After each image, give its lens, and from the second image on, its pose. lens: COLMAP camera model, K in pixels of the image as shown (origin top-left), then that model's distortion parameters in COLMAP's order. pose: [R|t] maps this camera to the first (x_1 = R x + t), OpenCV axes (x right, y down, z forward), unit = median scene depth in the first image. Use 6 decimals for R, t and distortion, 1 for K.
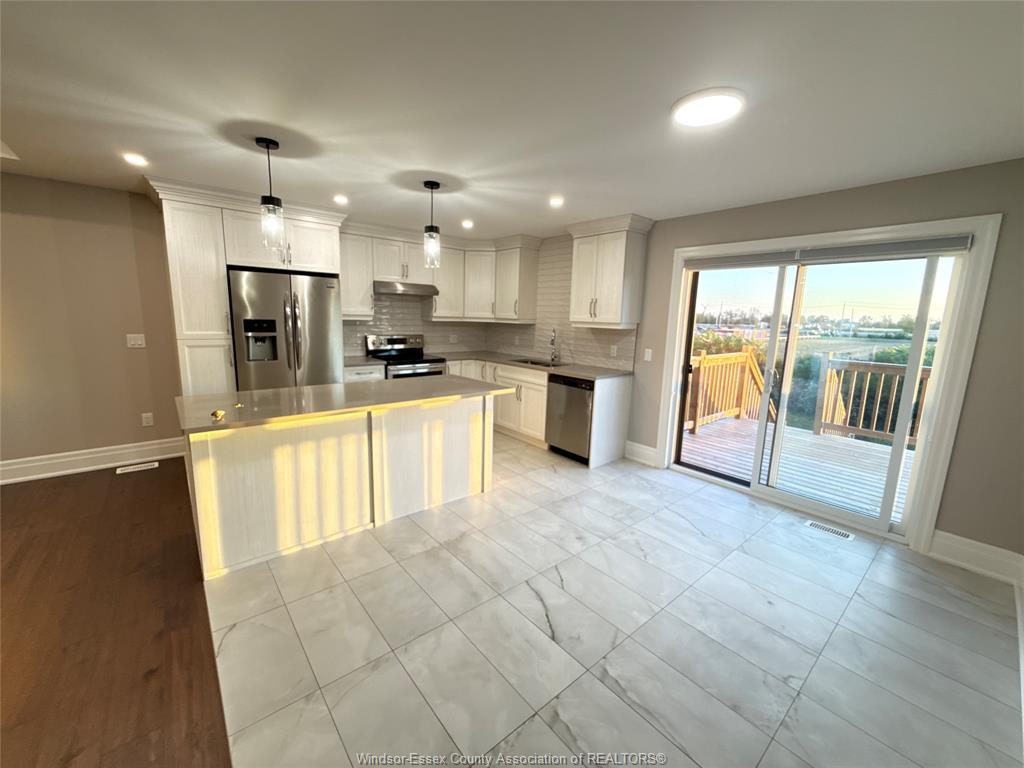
lens RADIAL K [[408.4, 0, 509.9], [0, 408.4, 383.1], [0, 0, 1]] dist [-0.000174, -0.000217]
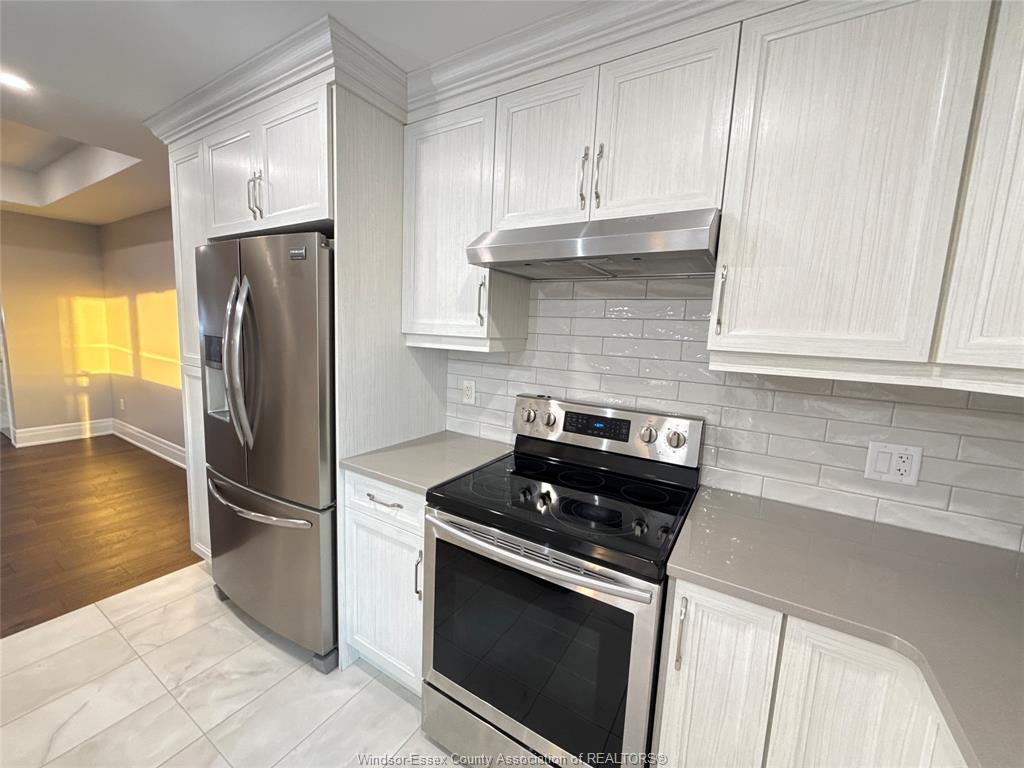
lens RADIAL K [[408.4, 0, 510.2], [0, 408.4, 382.9], [0, 0, 1]] dist [-0.000174, -0.000217]
pose [[0.313564, 0.104408, -0.943810, -0.007667], [-0.193115, 0.980177, 0.044272, -0.153122], [0.929723, 0.168381, 0.327511, 0.939988]]
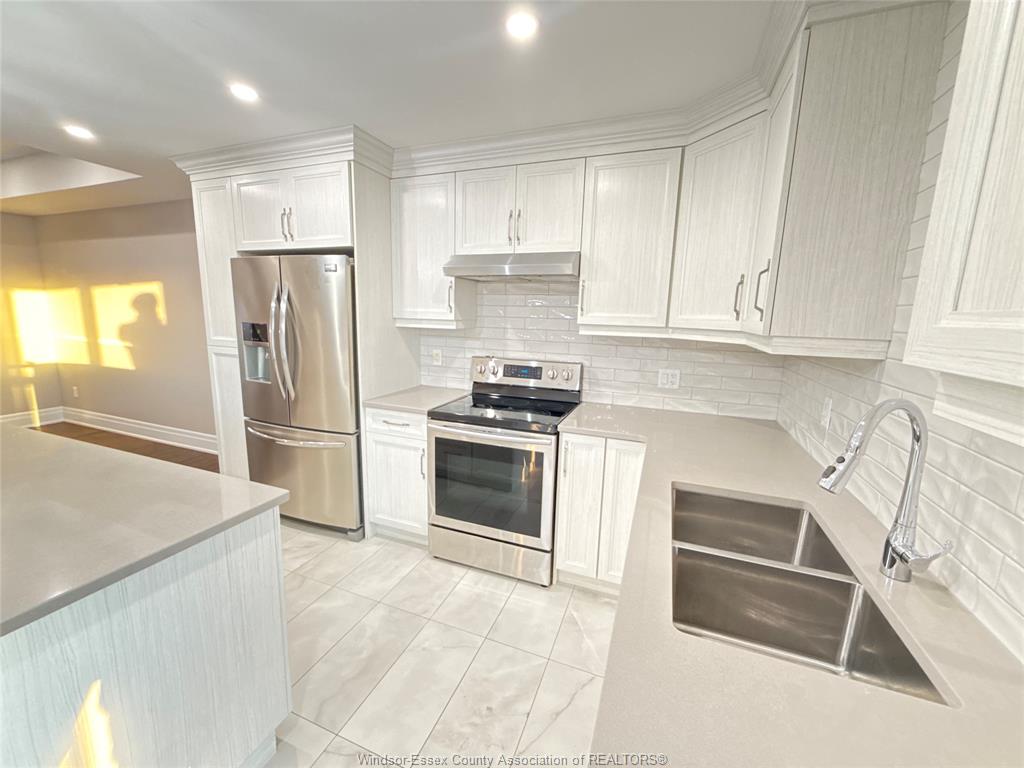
lens RADIAL K [[408.4, 0, 509.0], [0, 408.4, 384.4], [0, 0, 1]] dist [-0.000174, -0.000217]
pose [[0.477846, 0.133217, -0.868284, 0.186851], [-0.157201, 0.985446, 0.064680, -0.132719], [0.864263, 0.105588, 0.491833, 0.828429]]
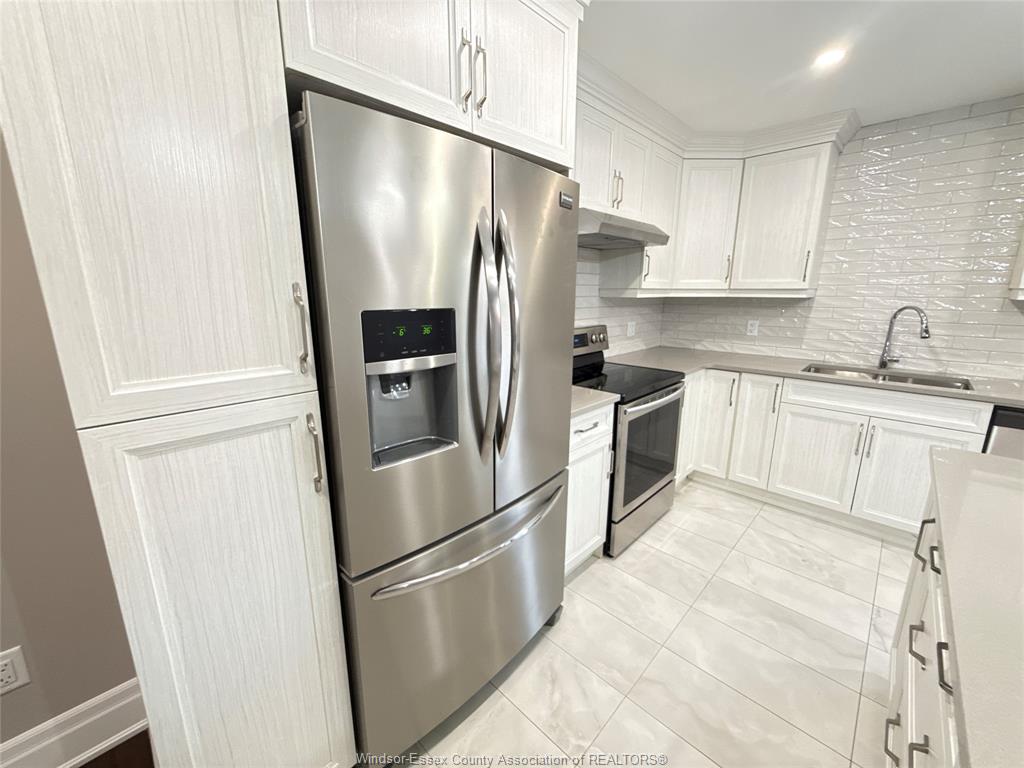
lens RADIAL K [[408.4, 0, 508.4], [0, 408.4, 383.4], [0, 0, 1]] dist [-0.000174, -0.000217]
pose [[0.994790, -0.049422, 0.089161, -0.457035], [0.044010, 0.997125, 0.061680, -0.096439], [-0.091953, -0.057435, 0.994106, 0.575138]]
